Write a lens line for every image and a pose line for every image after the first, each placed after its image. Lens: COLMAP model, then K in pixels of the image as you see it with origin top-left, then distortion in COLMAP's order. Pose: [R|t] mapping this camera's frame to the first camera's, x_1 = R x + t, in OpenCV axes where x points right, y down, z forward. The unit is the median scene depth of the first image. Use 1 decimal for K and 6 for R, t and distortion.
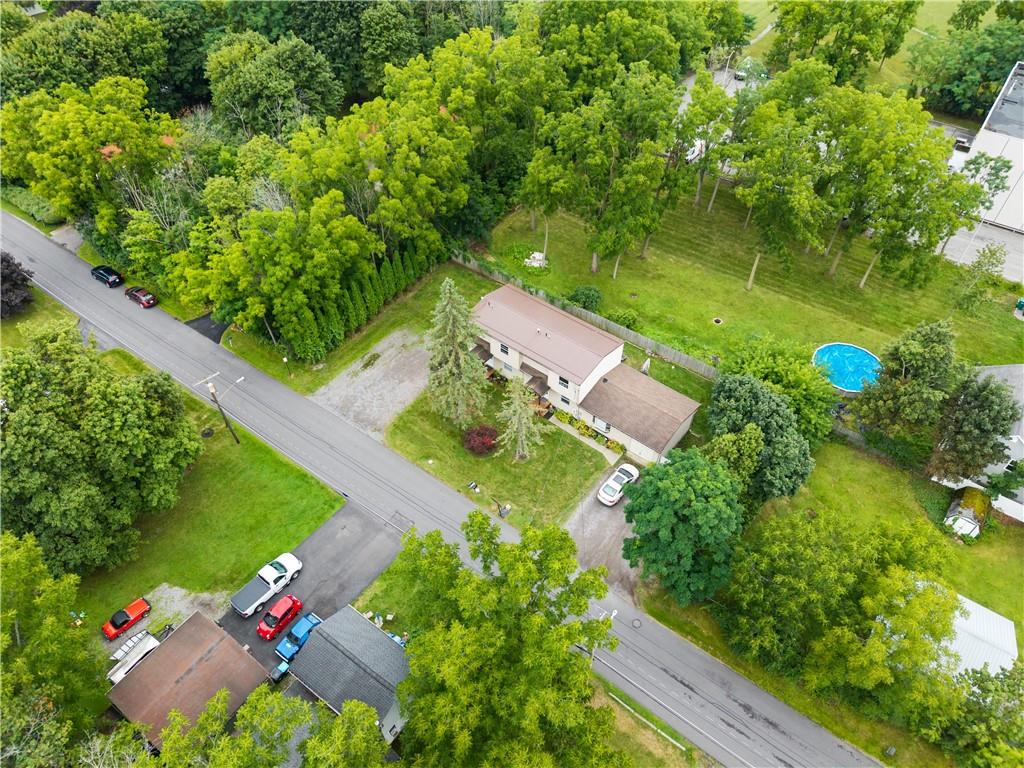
lens RADIAL K [[704.1, 0, 512.0], [0, 704.1, 384.0], [0, 0, 1]] dist [0.127096, -0.000641]
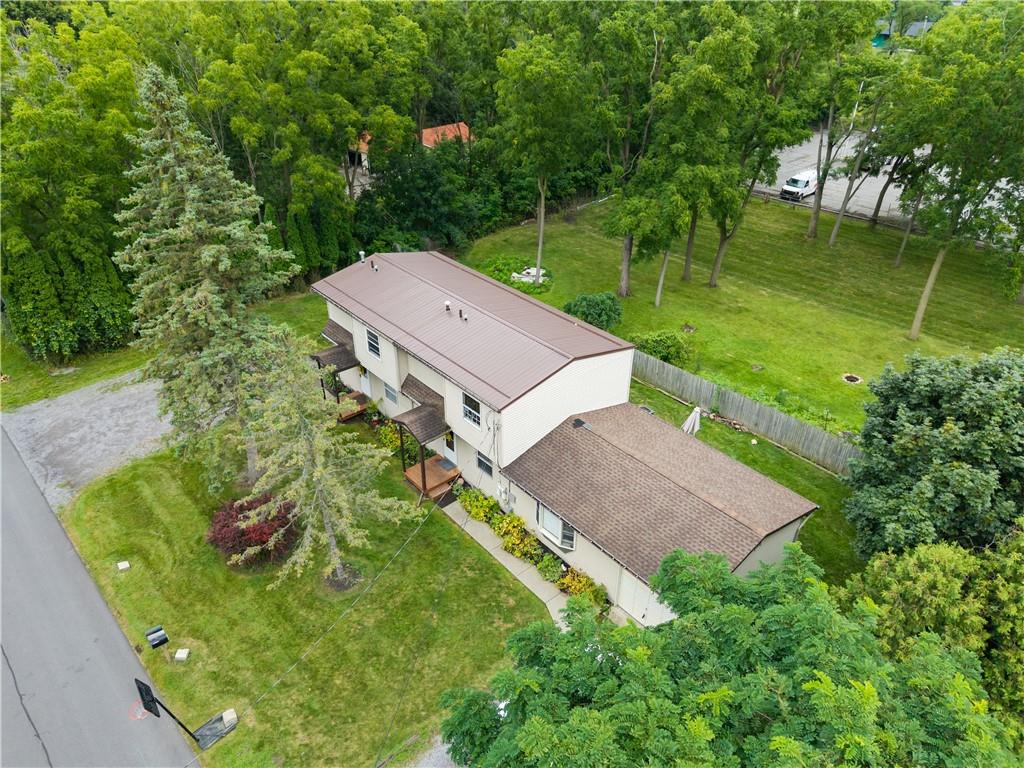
lens RADIAL K [[699.5, 0, 512.0], [0, 699.5, 384.0], [0, 0, 1]] dist [0.028774, -0.001868]
pose [[0.984204, 0.093679, -0.150225, 0.149074], [-0.127989, 0.962756, -0.238161, 0.073804], [0.122319, 0.253626, 0.959537, 0.577875]]
